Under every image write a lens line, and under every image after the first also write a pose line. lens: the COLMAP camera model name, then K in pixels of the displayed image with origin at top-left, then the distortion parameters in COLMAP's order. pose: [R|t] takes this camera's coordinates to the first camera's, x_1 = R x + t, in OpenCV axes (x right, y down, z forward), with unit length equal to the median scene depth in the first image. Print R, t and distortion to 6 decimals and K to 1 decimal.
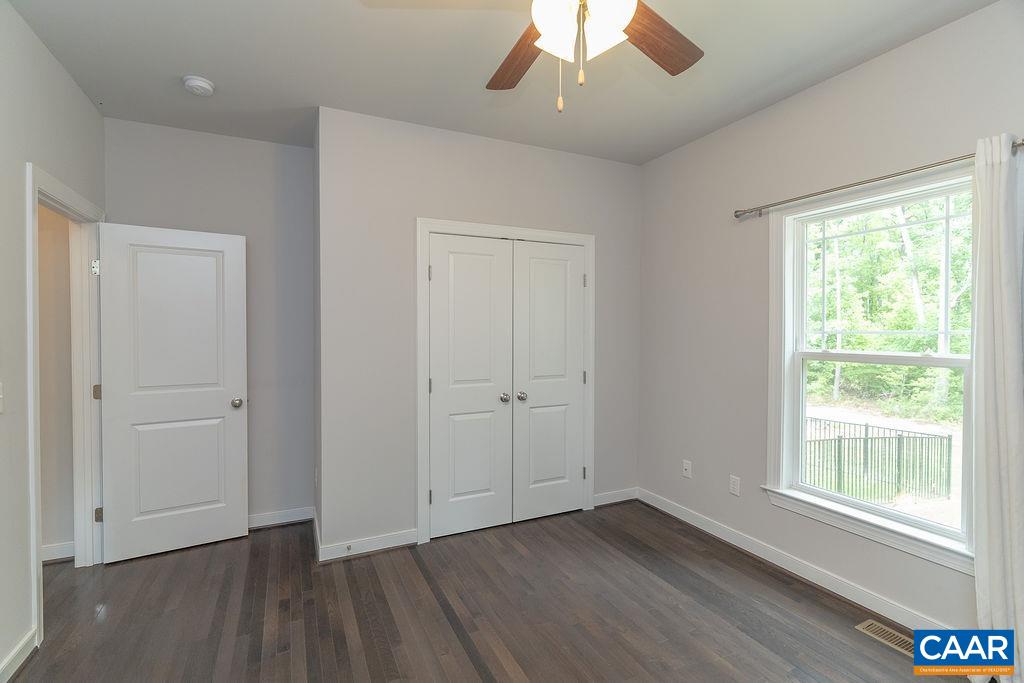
lens RADIAL K [[476.2, 0, 512.3], [0, 476.2, 337.9], [0, 0, 1]] dist [-0.000453, 0.000320]
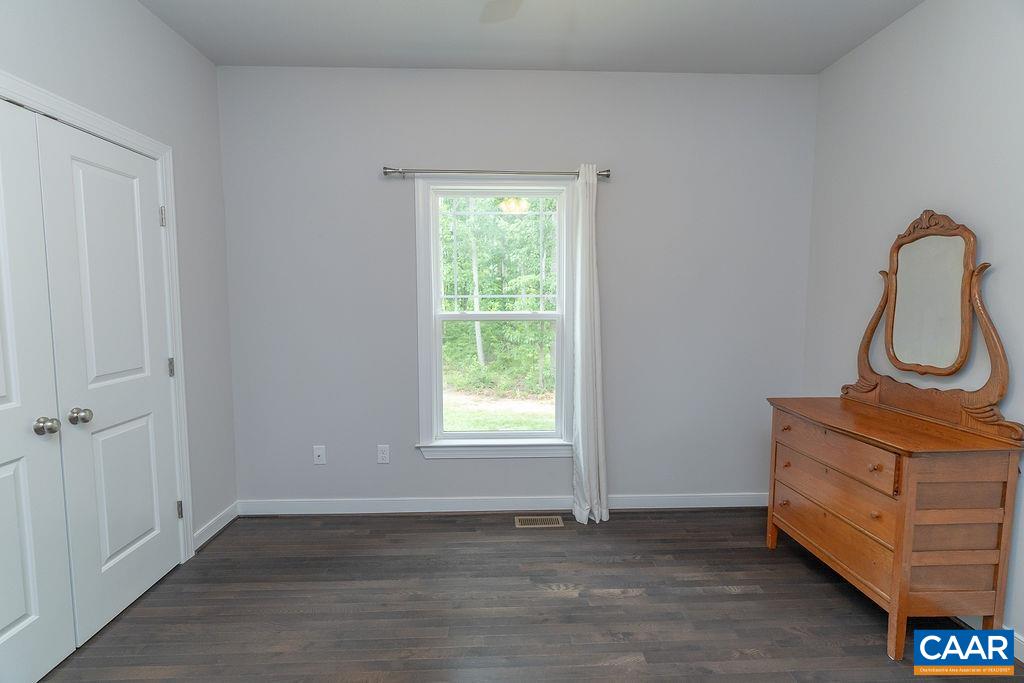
lens RADIAL K [[473.7, 0, 512.2], [0, 473.7, 337.5], [0, 0, 1]] dist [-0.002112, 0.000091]
pose [[0.398530, -0.077204, 0.913900, -0.323436], [0.018101, 0.996919, 0.076323, 0.001930], [-0.916977, -0.013874, 0.398699, 0.404257]]
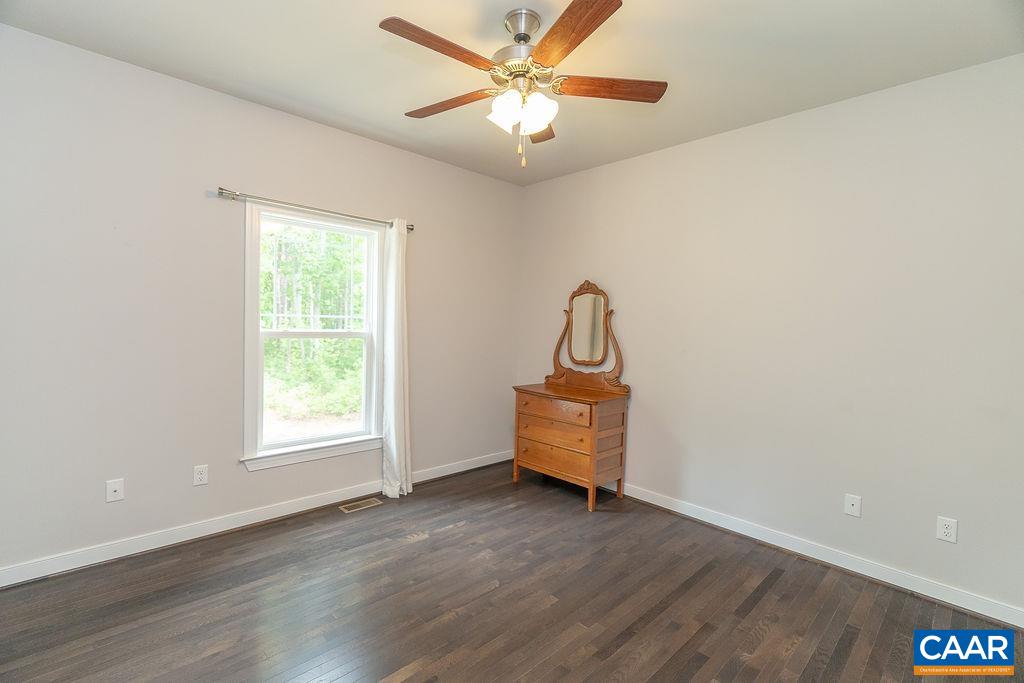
lens RADIAL K [[462.8, 0, 512.9], [0, 462.8, 336.9], [0, 0, 1]] dist [-0.001039, 0.000636]
pose [[-0.311748, -0.038925, 0.949367, -0.639819], [-0.011912, 0.999242, 0.037058, -0.006548], [-0.950090, 0.000244, -0.311975, 0.756147]]
